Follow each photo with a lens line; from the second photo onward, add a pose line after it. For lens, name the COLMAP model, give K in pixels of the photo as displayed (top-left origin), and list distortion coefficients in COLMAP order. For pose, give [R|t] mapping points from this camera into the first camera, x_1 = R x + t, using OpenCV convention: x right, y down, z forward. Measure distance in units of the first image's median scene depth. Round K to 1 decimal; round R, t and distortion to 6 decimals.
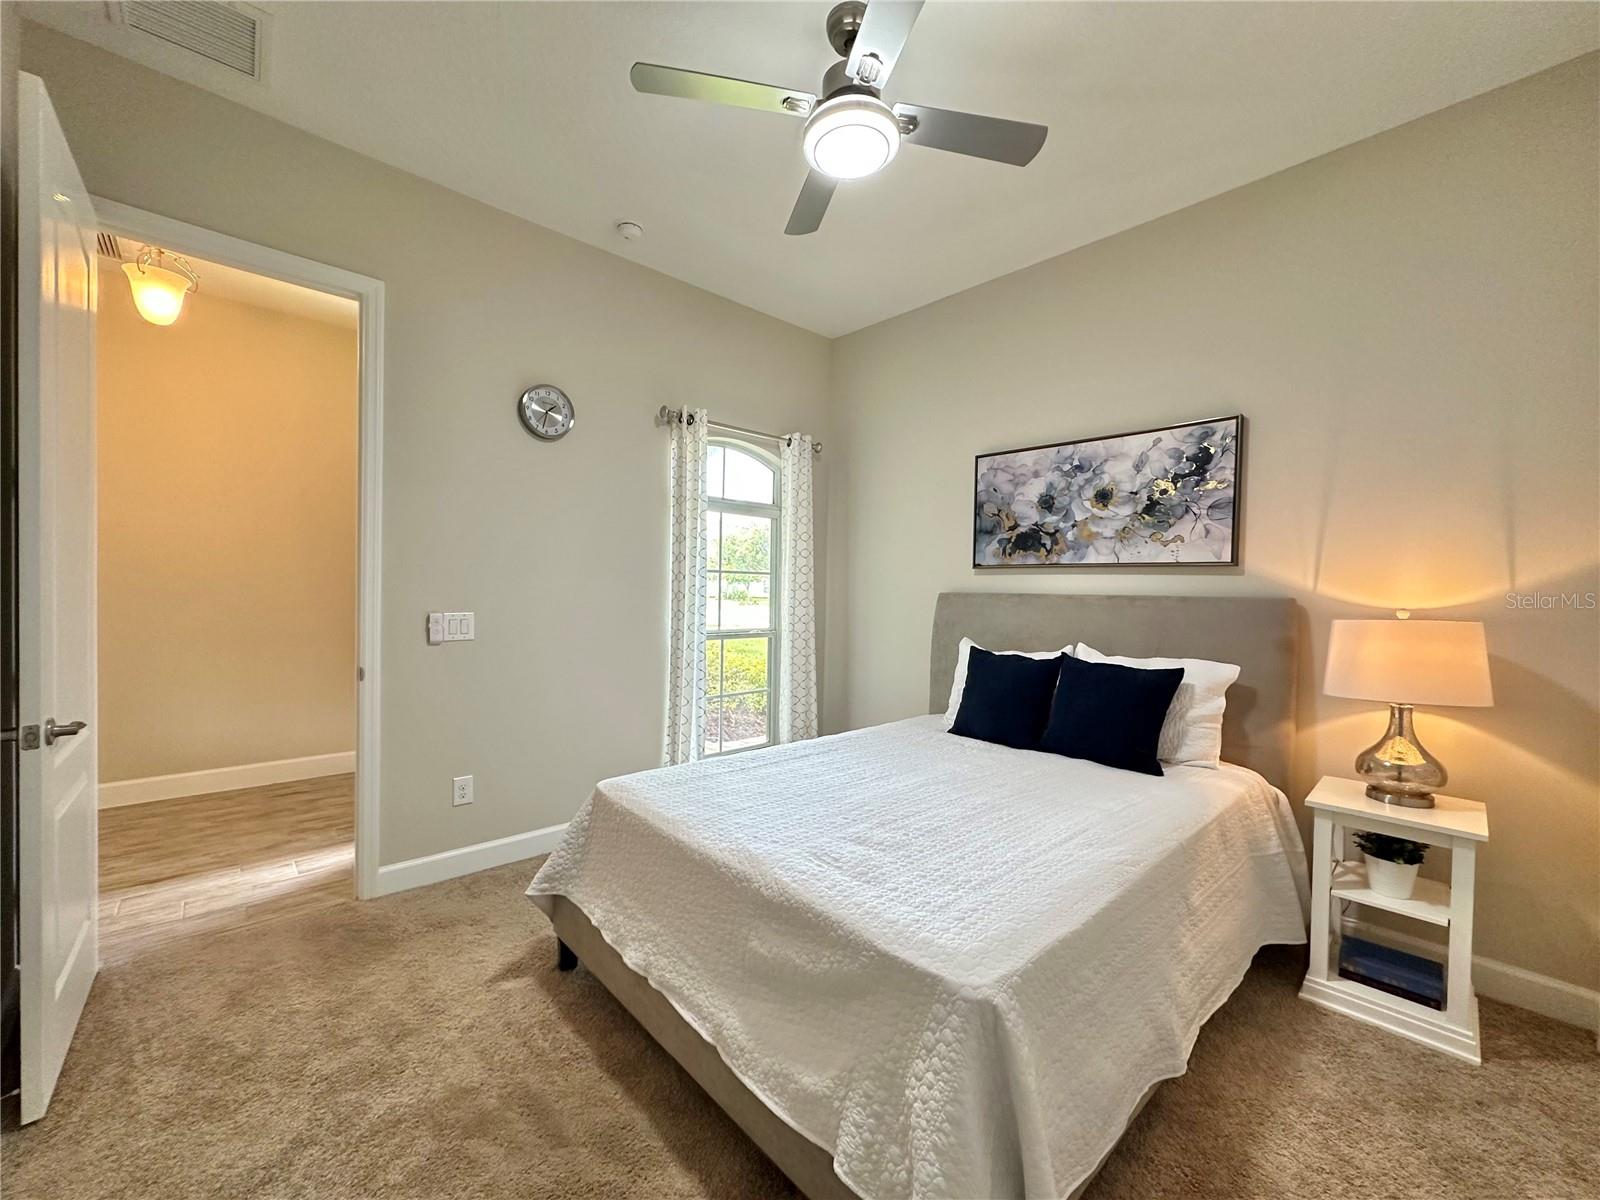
lens RADIAL K [[637.4, 0, 800.3], [0, 637.4, 598.3], [0, 0, 1]] dist [-0.005253, 0.000945]
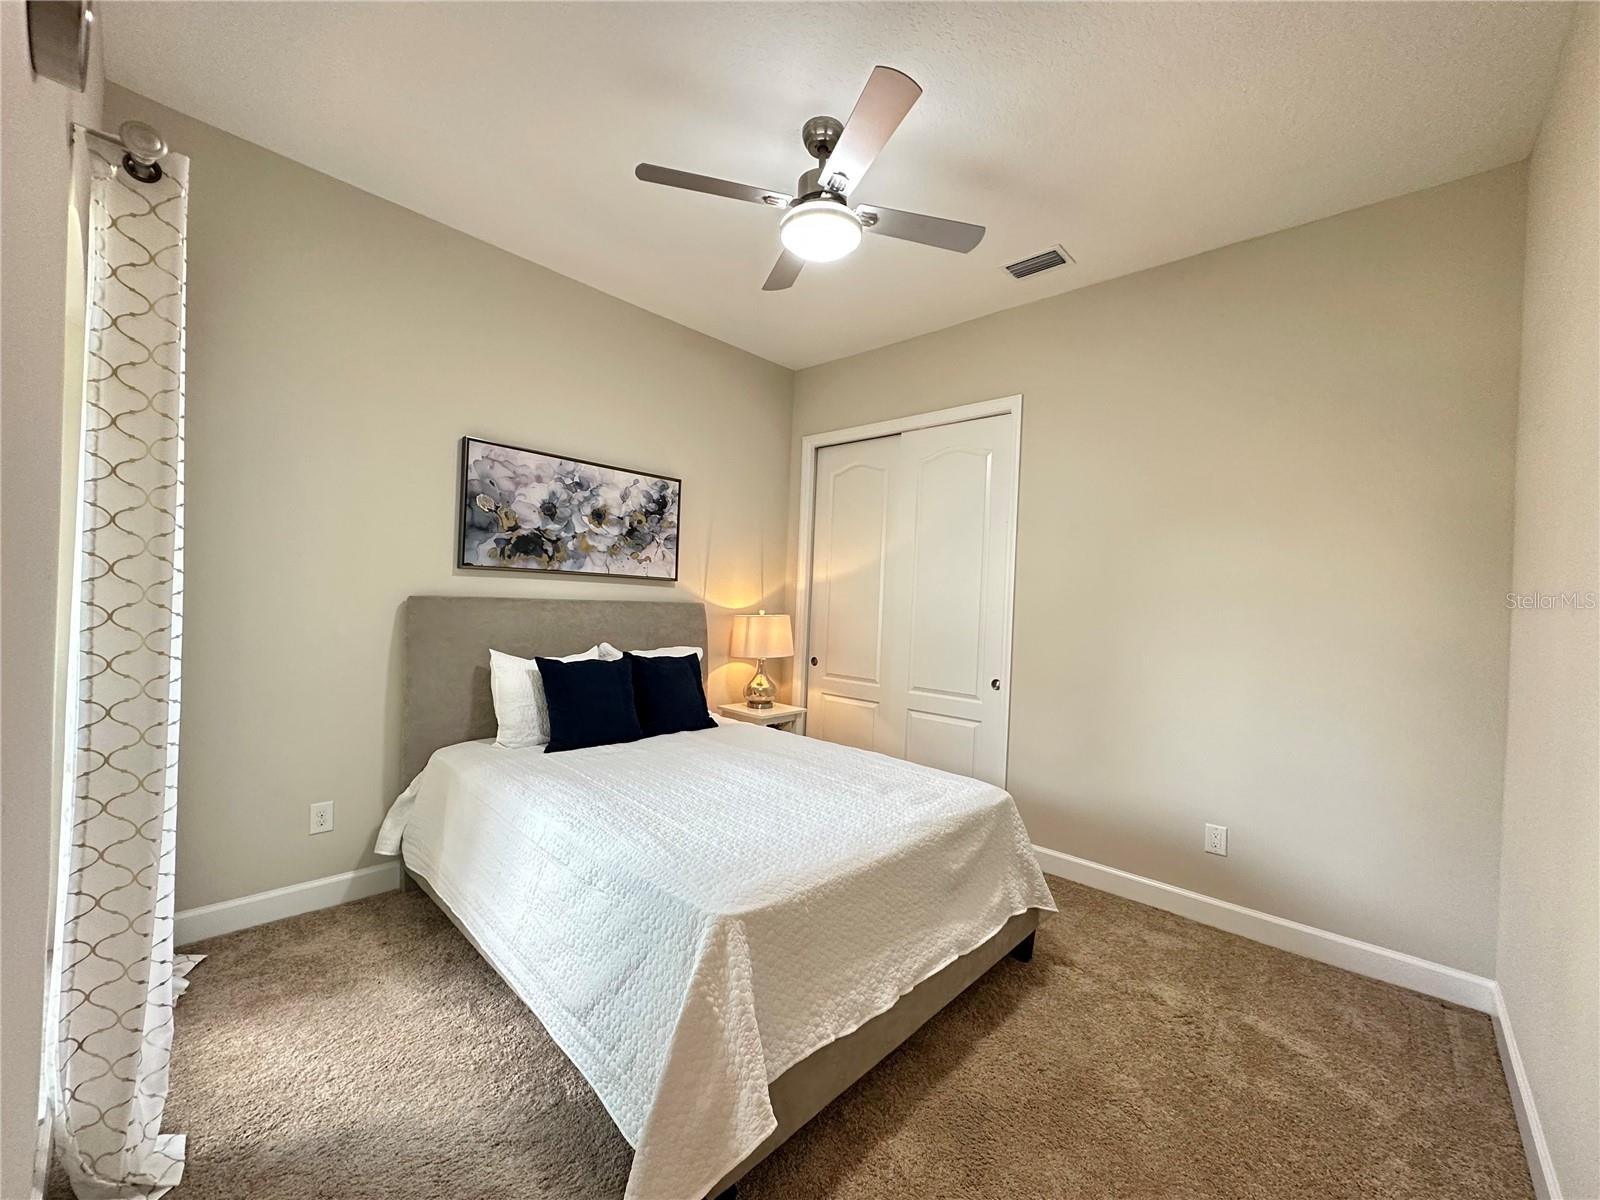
lens RADIAL K [[637.4, 0, 795.8], [0, 637.4, 602.5], [0, 0, 1]] dist [-0.005253, 0.000945]
pose [[-0.066851, -0.024102, 0.997472, -0.704256], [-0.024723, 0.999441, 0.022493, -0.036165], [-0.997457, -0.023157, -0.067410, 0.707253]]
